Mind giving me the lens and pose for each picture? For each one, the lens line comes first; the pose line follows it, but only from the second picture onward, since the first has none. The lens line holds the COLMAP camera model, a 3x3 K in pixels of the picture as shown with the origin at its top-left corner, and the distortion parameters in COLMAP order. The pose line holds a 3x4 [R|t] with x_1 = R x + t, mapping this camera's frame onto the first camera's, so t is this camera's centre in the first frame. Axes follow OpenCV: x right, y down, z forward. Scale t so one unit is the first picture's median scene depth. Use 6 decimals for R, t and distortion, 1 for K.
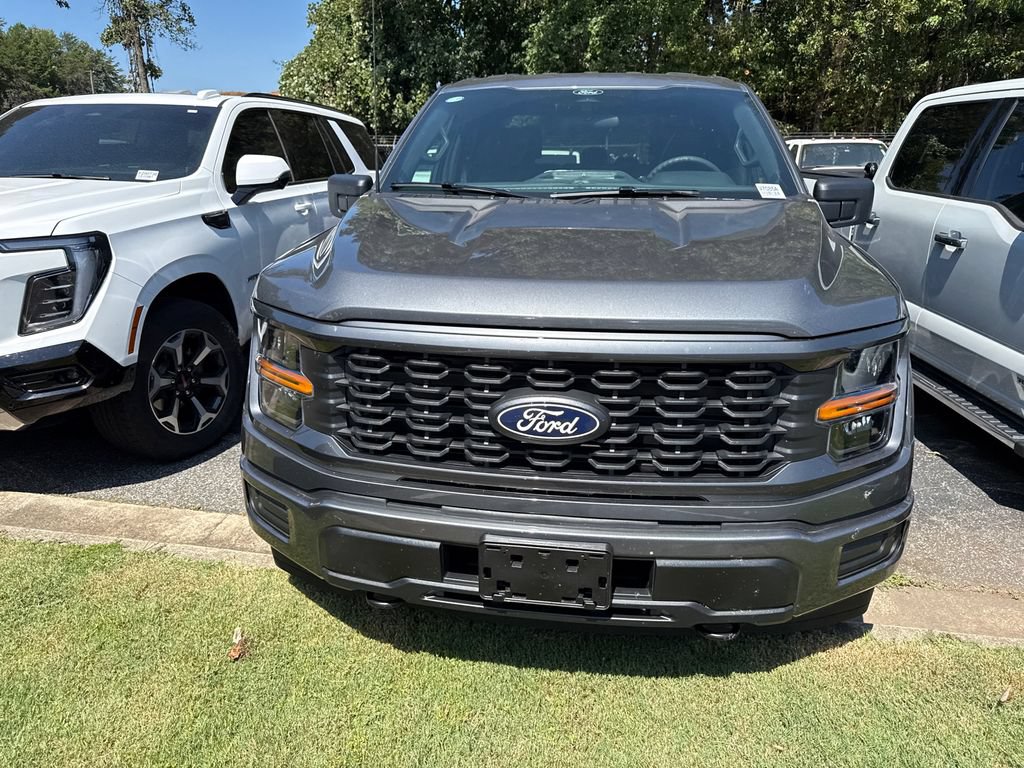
lens RADIAL K [[729.3, 0, 507.0], [0, 729.3, 384.7], [0, 0, 1]] dist [0.018879, -0.027746]
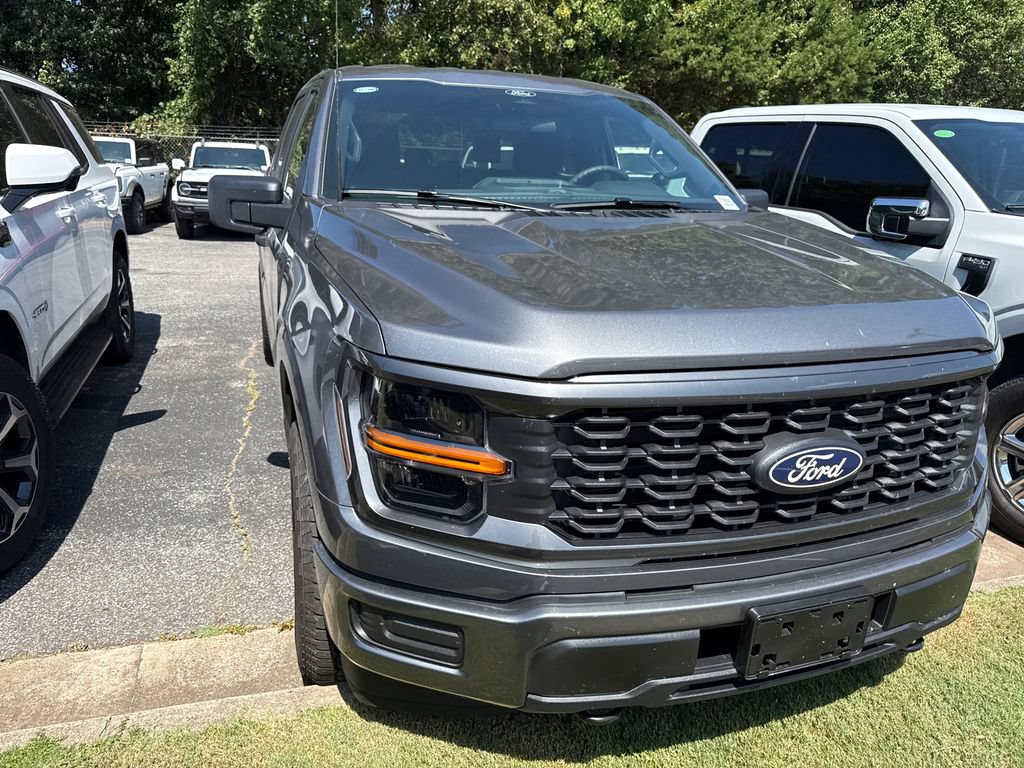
lens RADIAL K [[729.3, 0, 507.0], [0, 729.3, 384.7], [0, 0, 1]] dist [0.018879, -0.027746]
pose [[0.892029, -0.104882, 0.439642, -0.412705], [0.103876, 0.994239, 0.026424, -0.070387], [-0.439880, 0.022097, 0.897785, 0.219407]]
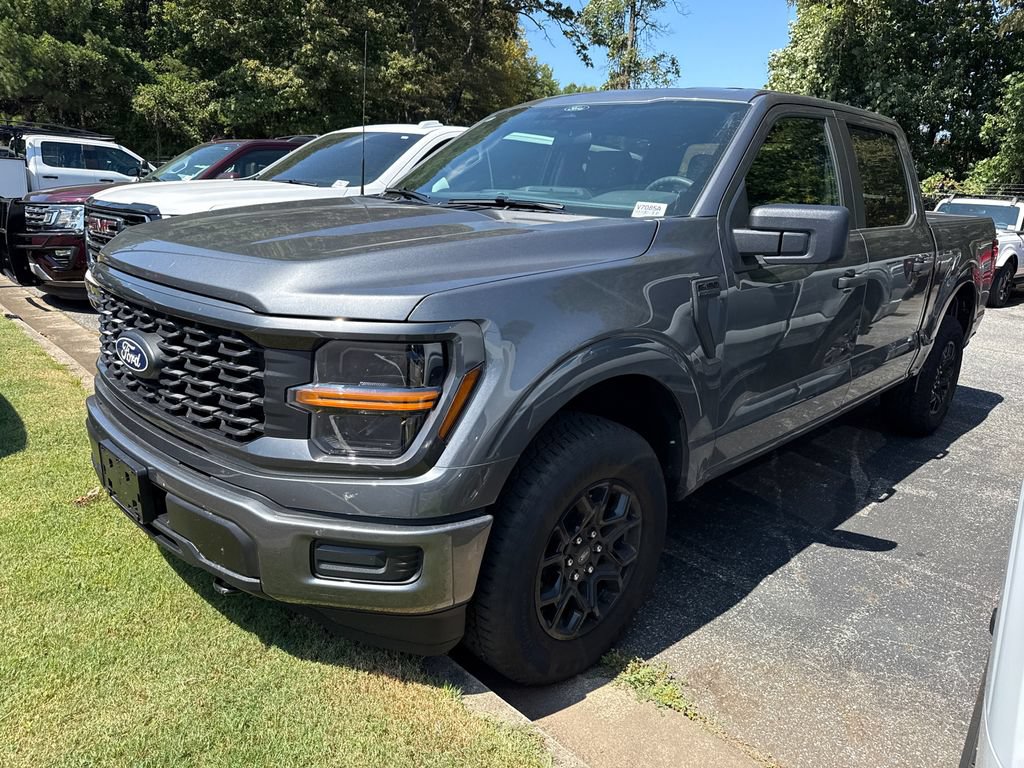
lens RADIAL K [[729.3, 0, 507.0], [0, 729.3, 384.7], [0, 0, 1]] dist [0.018879, -0.027746]
pose [[0.804511, 0.188305, -0.563296, 0.776701], [-0.220631, 0.975296, 0.010923, -0.032078], [0.551438, 0.115493, 0.826183, 0.209656]]
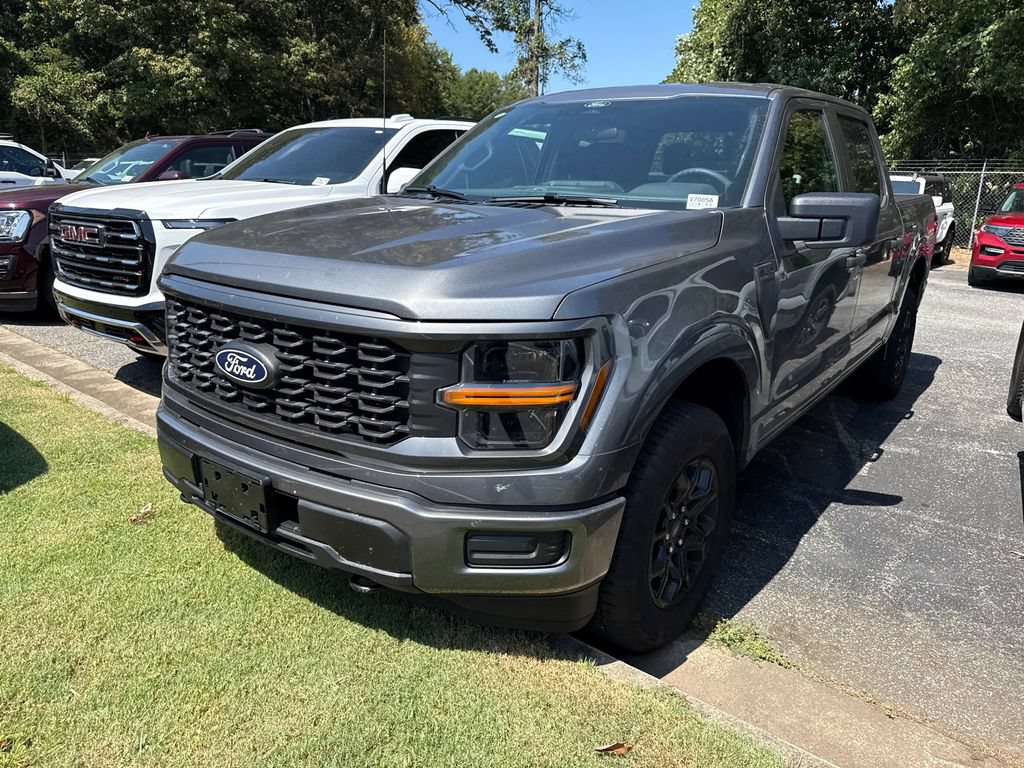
lens RADIAL K [[729.4, 0, 508.2], [0, 729.4, 389.9], [0, 0, 1]] dist [0.005512, -0.009759]
pose [[0.873863, 0.150048, -0.462438, 0.626673], [-0.162811, 0.986579, 0.012454, 0.001351], [0.458100, 0.064407, 0.886564, 0.076548]]
